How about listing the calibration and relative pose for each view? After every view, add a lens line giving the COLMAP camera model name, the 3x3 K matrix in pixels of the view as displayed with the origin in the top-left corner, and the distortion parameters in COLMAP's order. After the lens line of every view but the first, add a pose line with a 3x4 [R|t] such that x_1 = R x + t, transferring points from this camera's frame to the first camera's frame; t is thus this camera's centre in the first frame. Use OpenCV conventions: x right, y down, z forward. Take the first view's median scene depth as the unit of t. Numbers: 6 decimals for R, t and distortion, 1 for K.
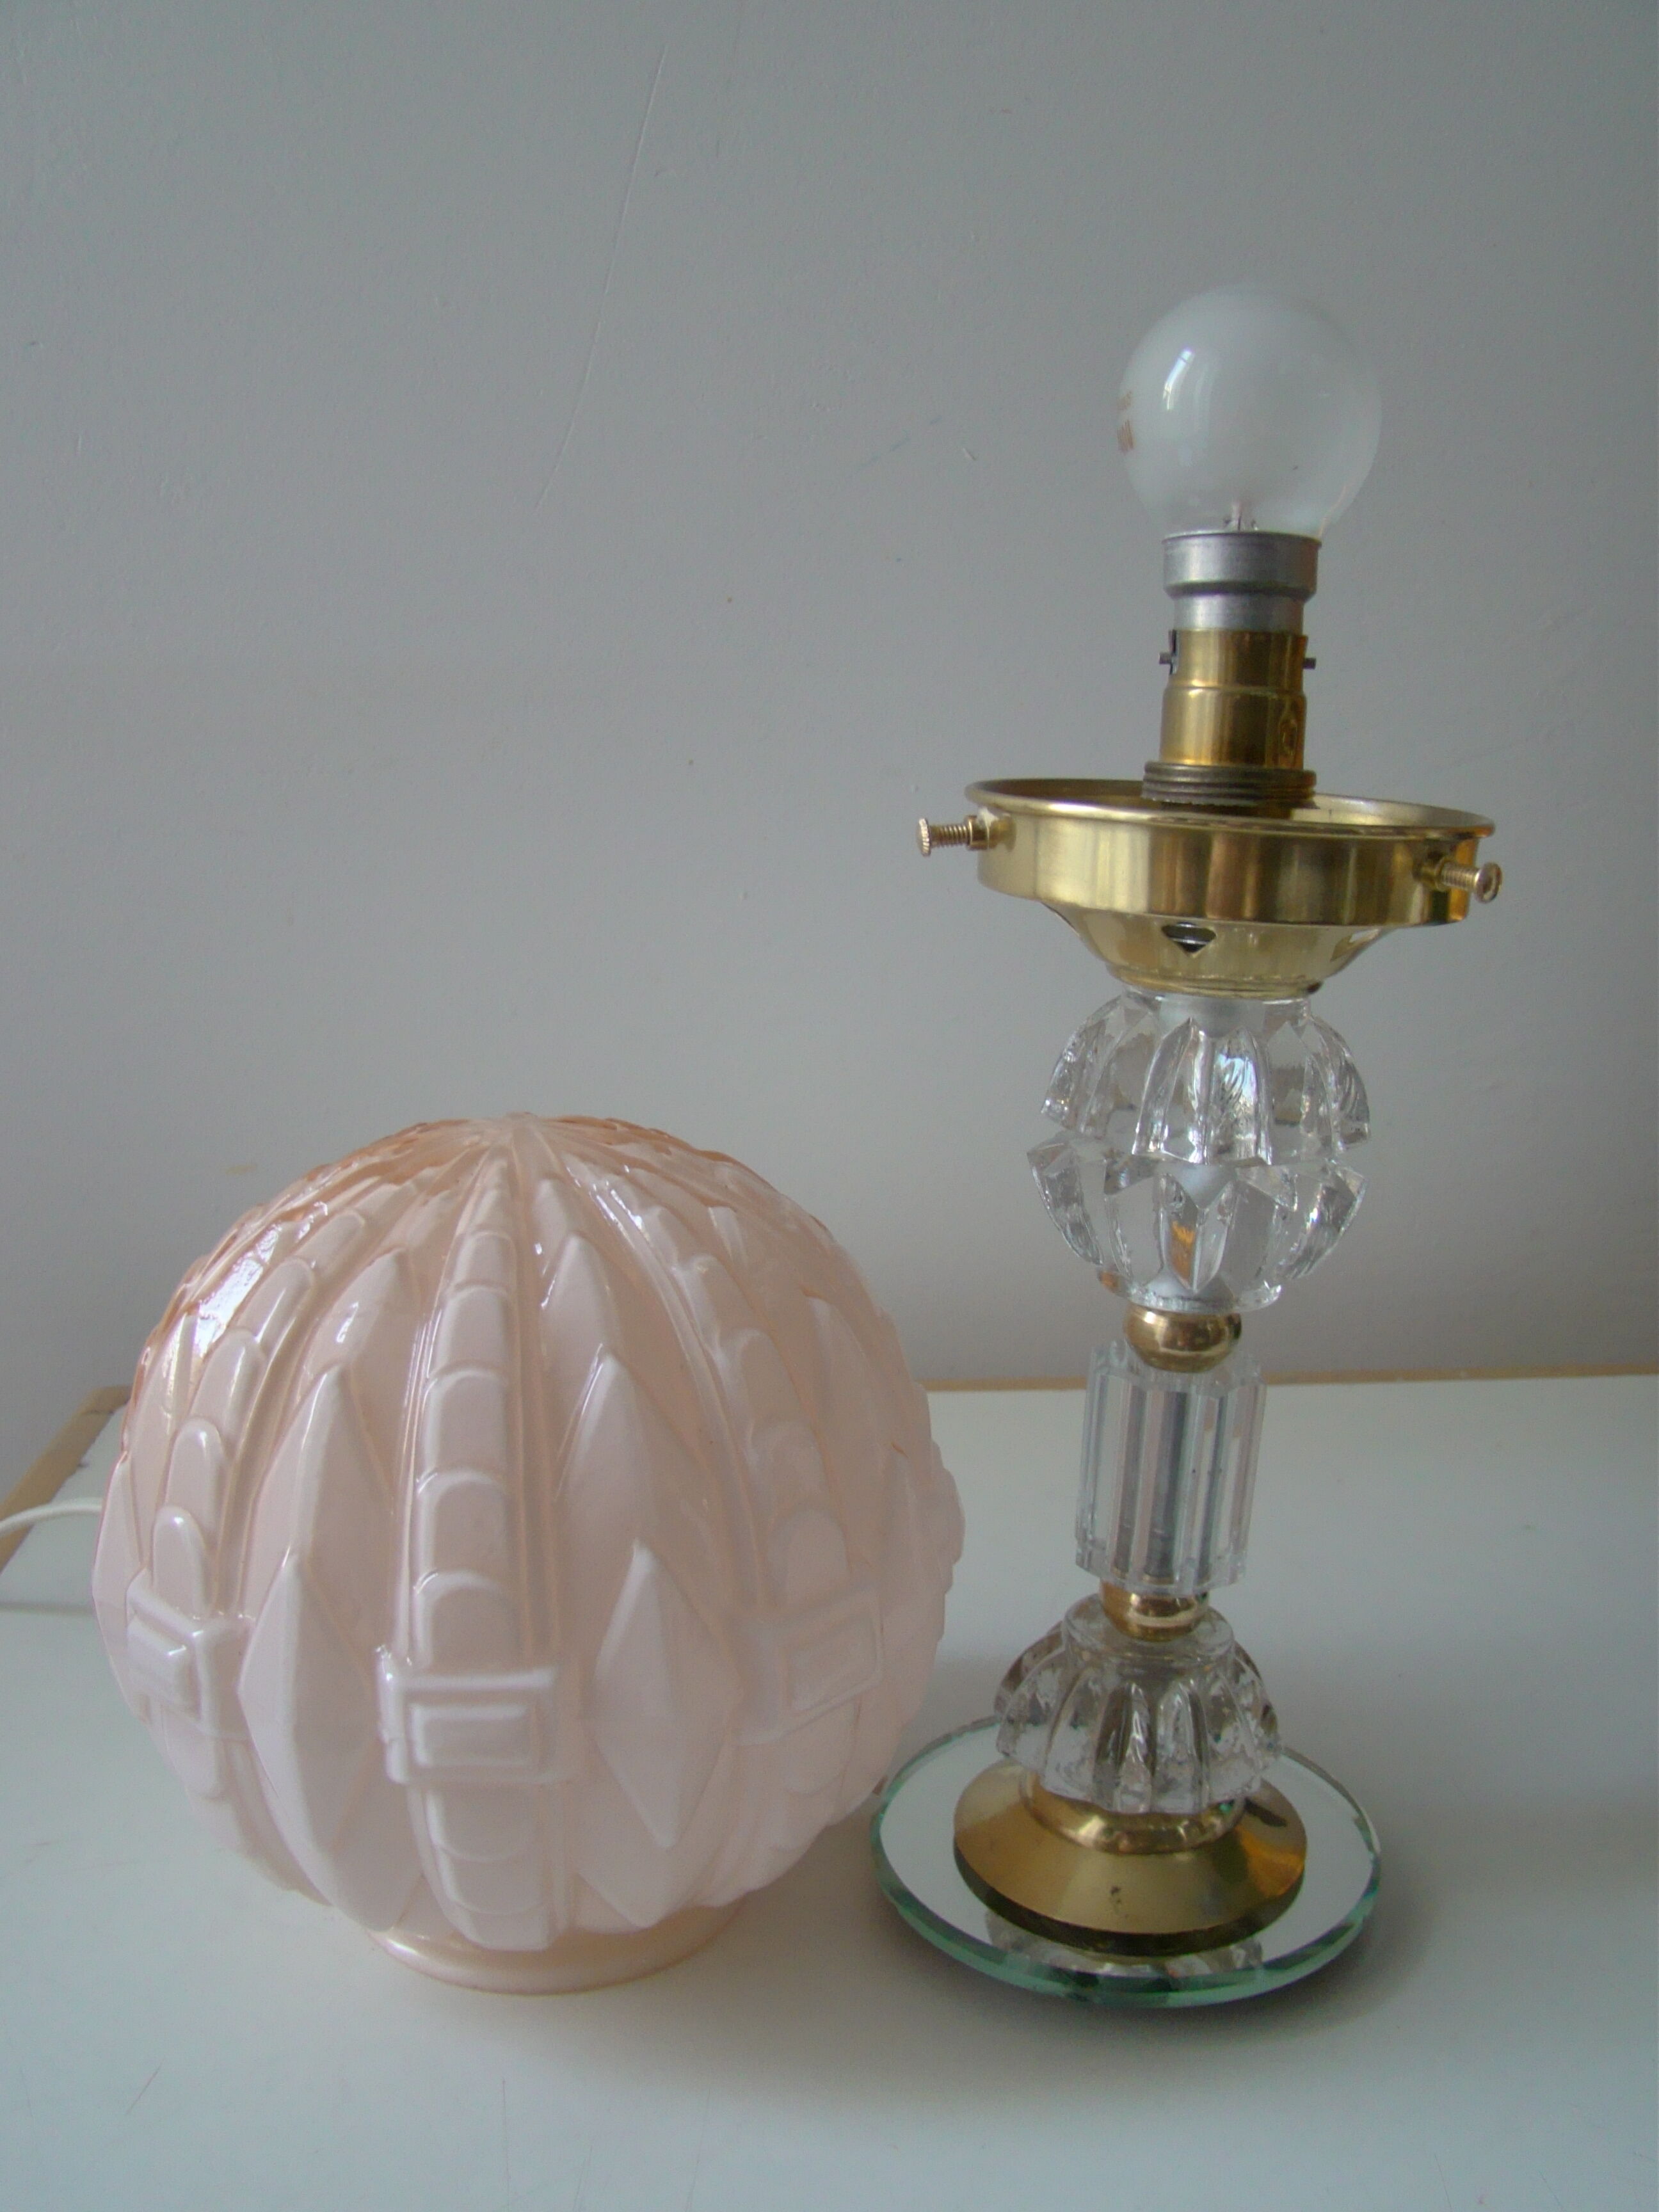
lens RADIAL K [[2018.1, 0, 821.9], [0, 2018.1, 1112.4], [0, 0, 1]] dist [-0.124751, 0.000000]
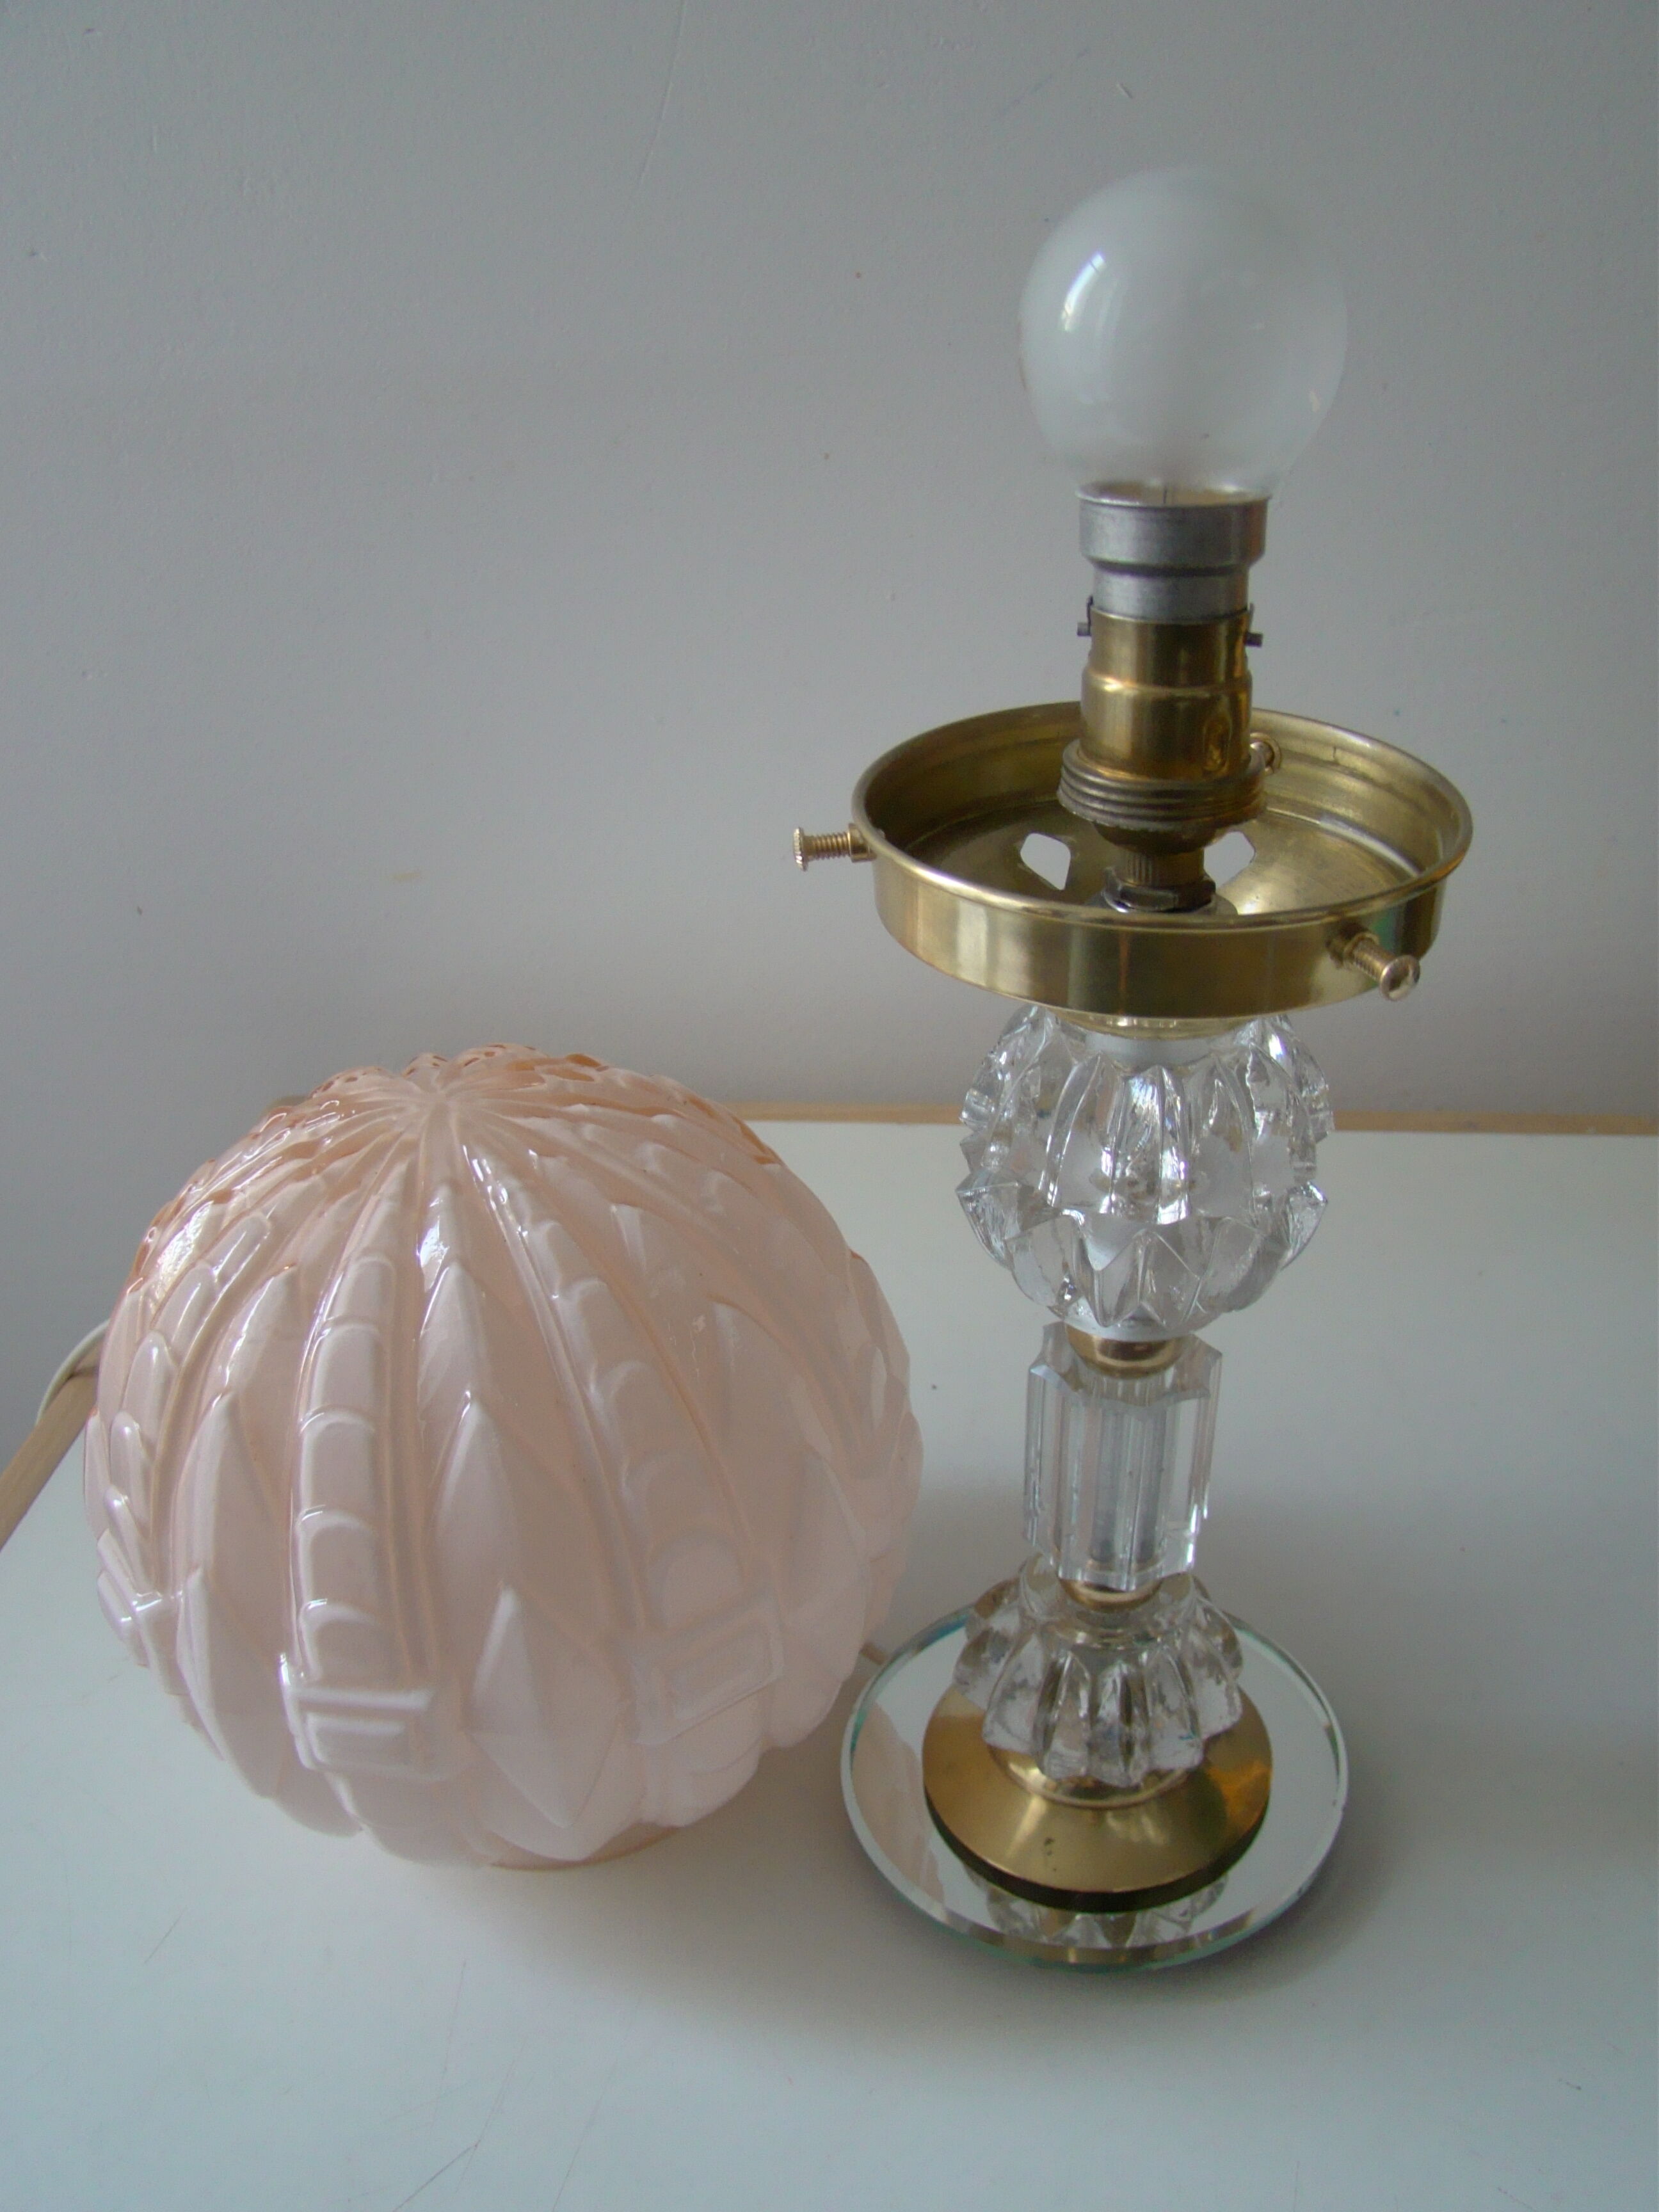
lens RADIAL K [[2018.1, 0, 945.5], [0, 2018.1, 1006.1], [0, 0, 1]] dist [-0.124751, 0.000000]
pose [[0.981685, 0.034281, -0.187404, 0.289837], [0.019225, 0.960831, 0.276468, -0.322789], [0.189541, -0.275008, 0.942574, 0.156265]]
